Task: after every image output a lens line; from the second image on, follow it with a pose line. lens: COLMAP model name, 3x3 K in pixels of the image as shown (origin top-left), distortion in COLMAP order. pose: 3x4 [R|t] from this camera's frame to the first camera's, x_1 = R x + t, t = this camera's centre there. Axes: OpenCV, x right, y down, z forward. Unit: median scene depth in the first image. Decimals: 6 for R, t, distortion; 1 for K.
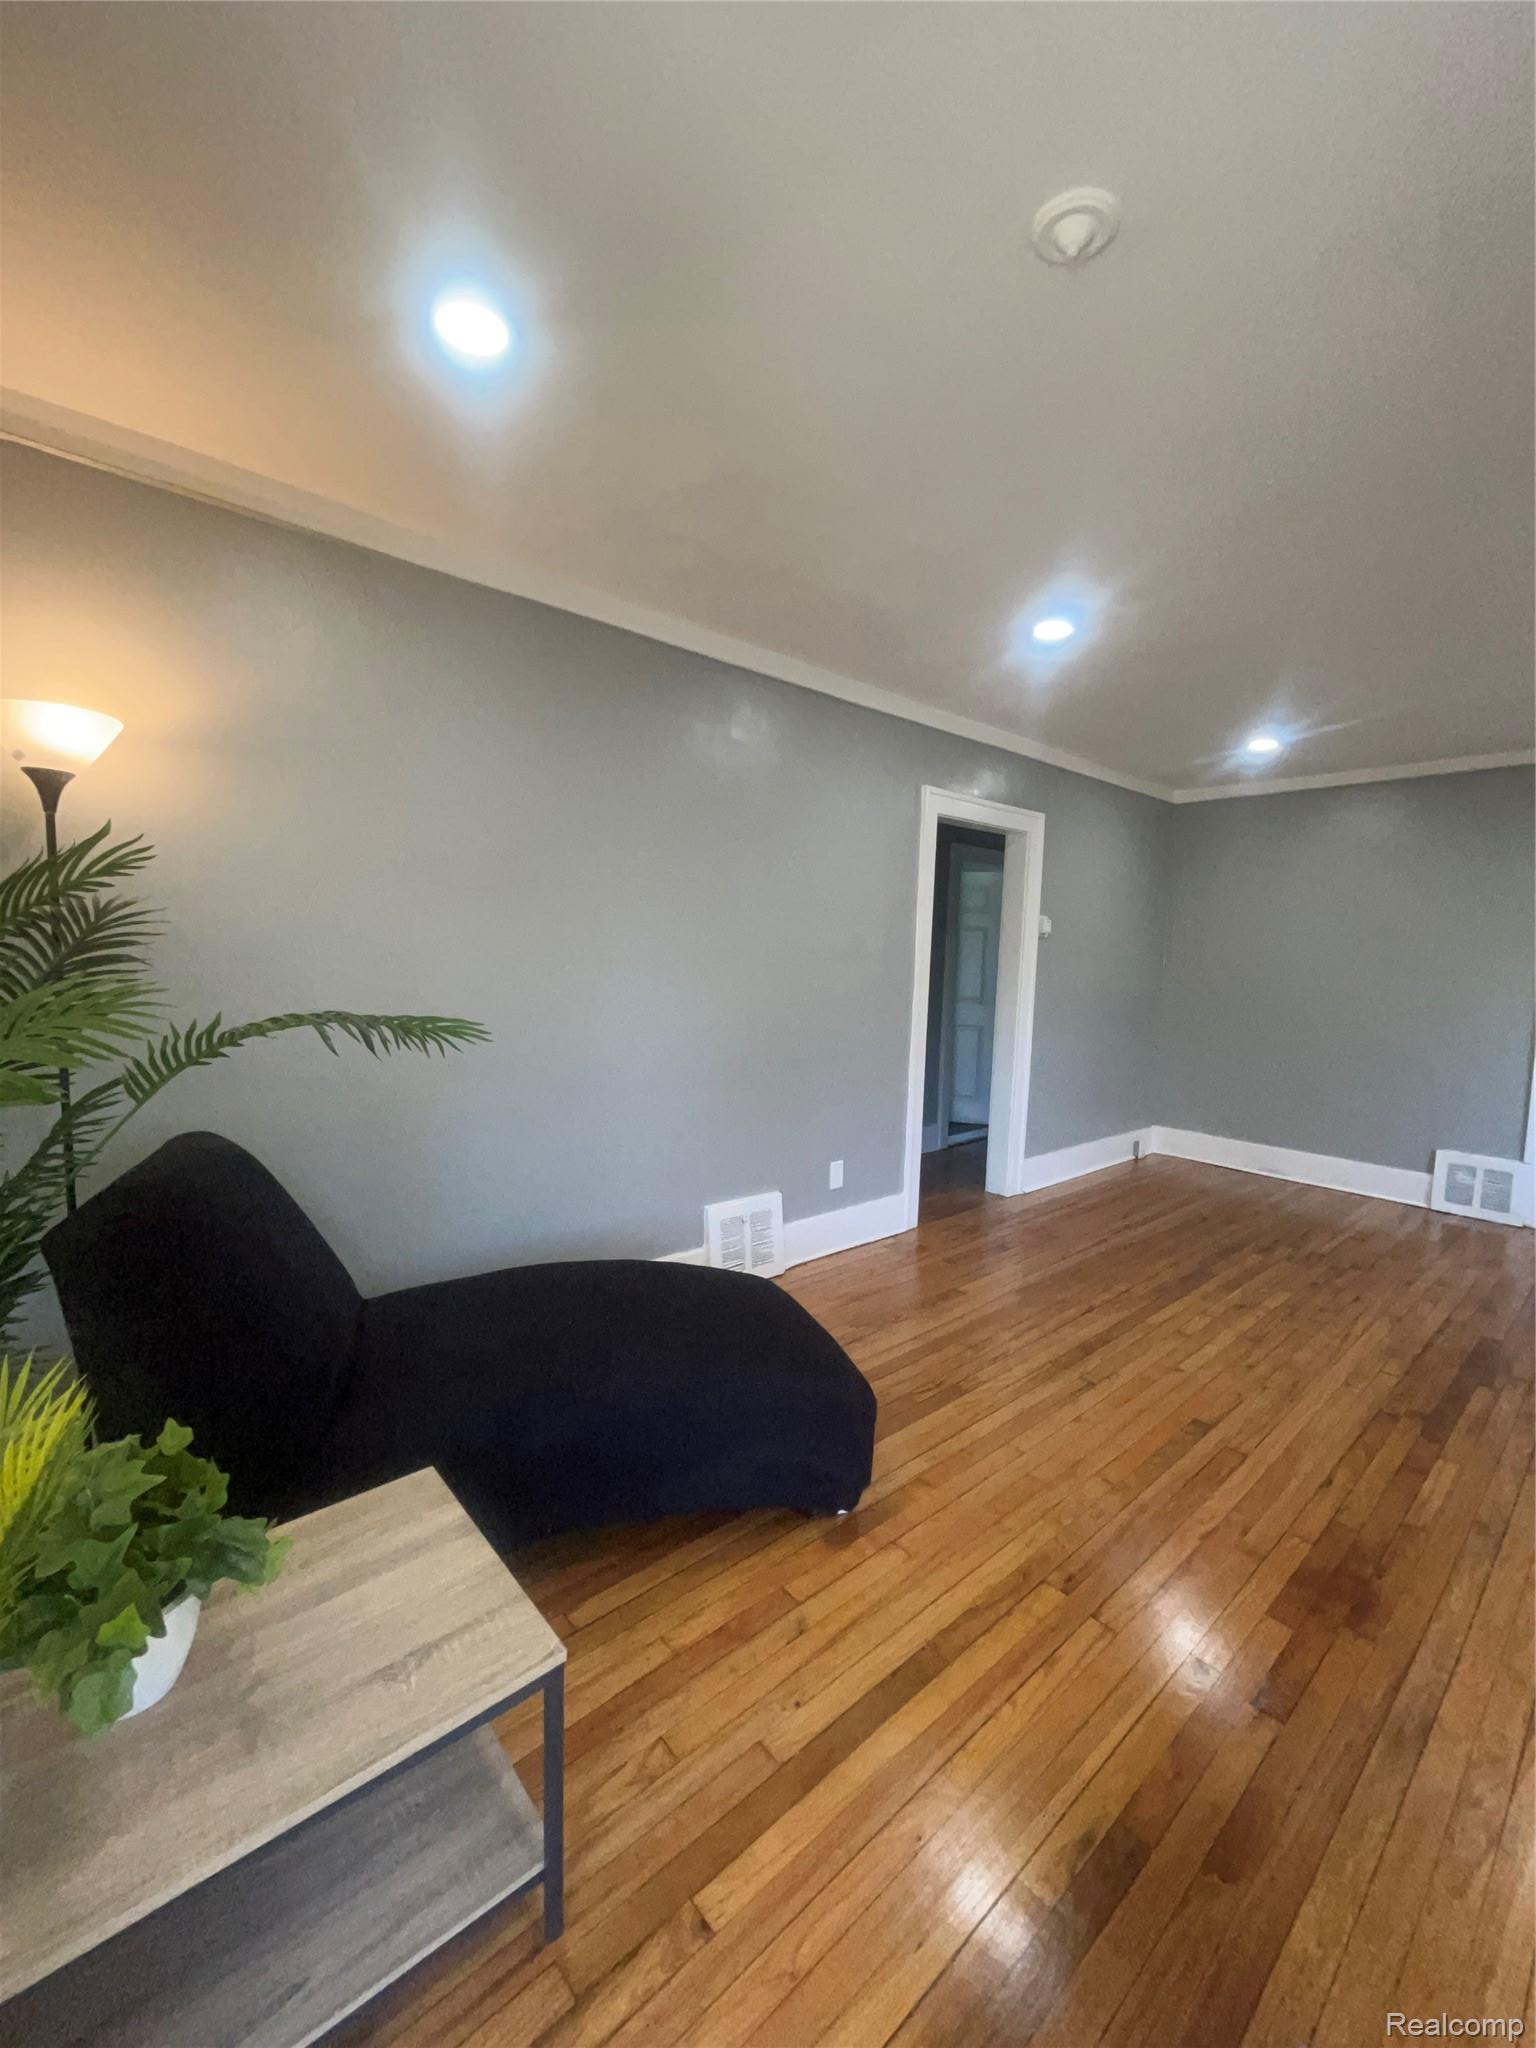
lens RADIAL K [[832.8, 0, 776.5], [0, 832.8, 1013.7], [0, 0, 1]] dist [-0.002457, 0.001793]
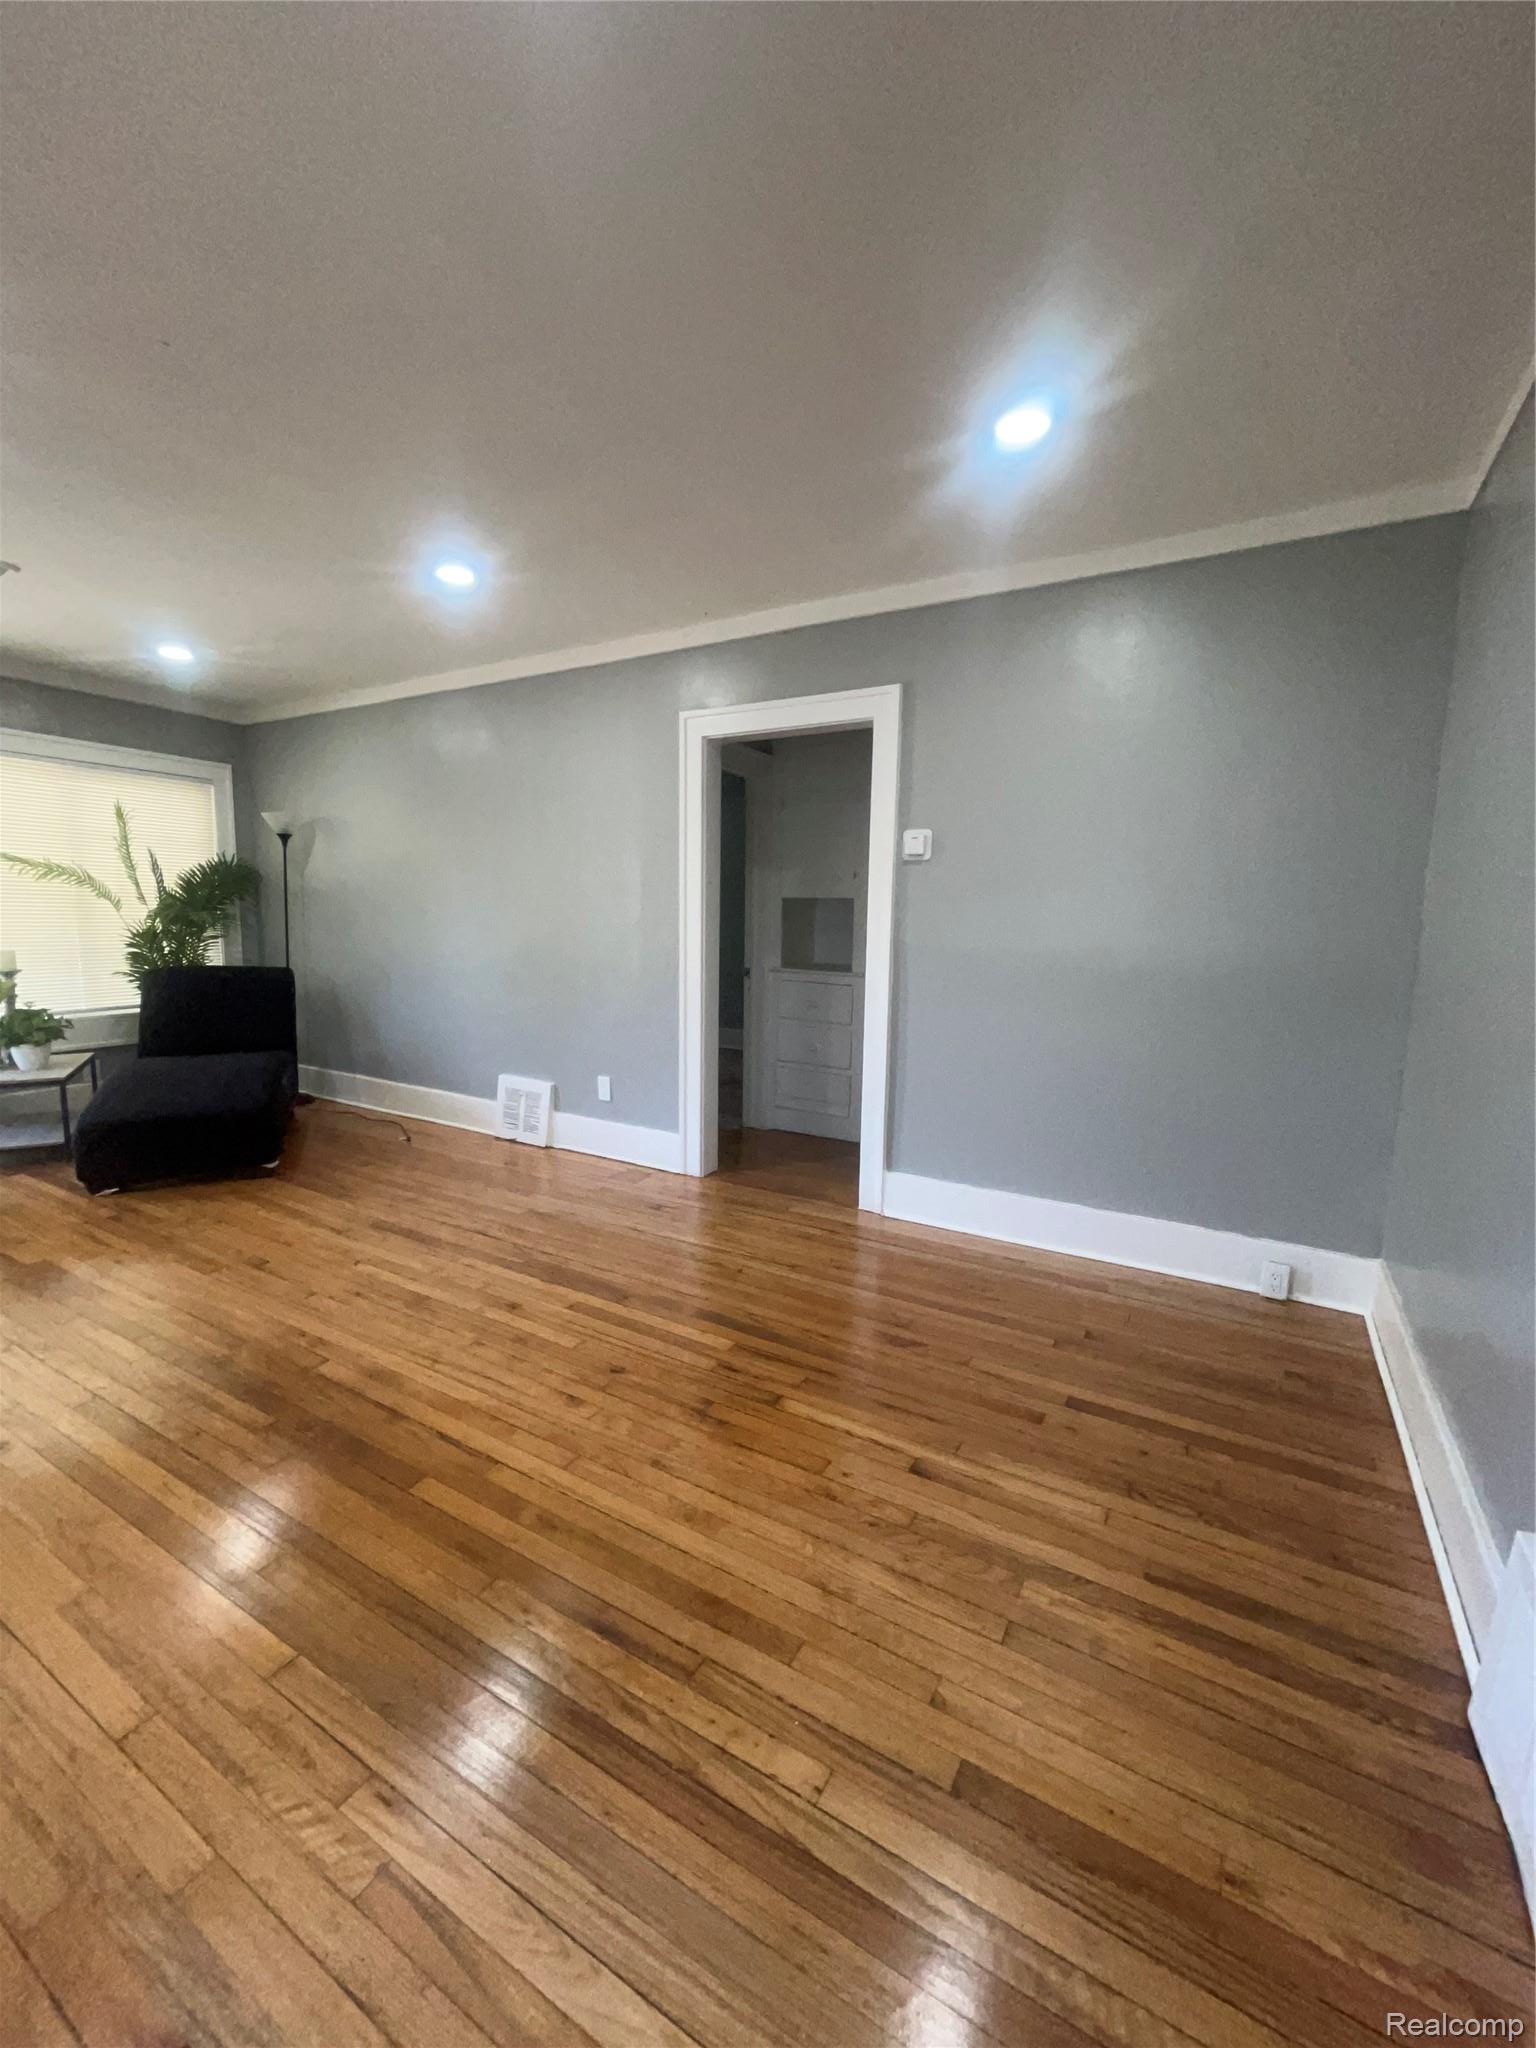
lens RADIAL K [[832.8, 0, 770.5], [0, 832.8, 1020.3], [0, 0, 1]] dist [-0.002457, 0.001793]
pose [[0.315352, 0.098677, -0.943830, 1.457562], [-0.082210, 0.993681, 0.076421, -0.004990], [0.945407, 0.053493, 0.321472, 1.023160]]
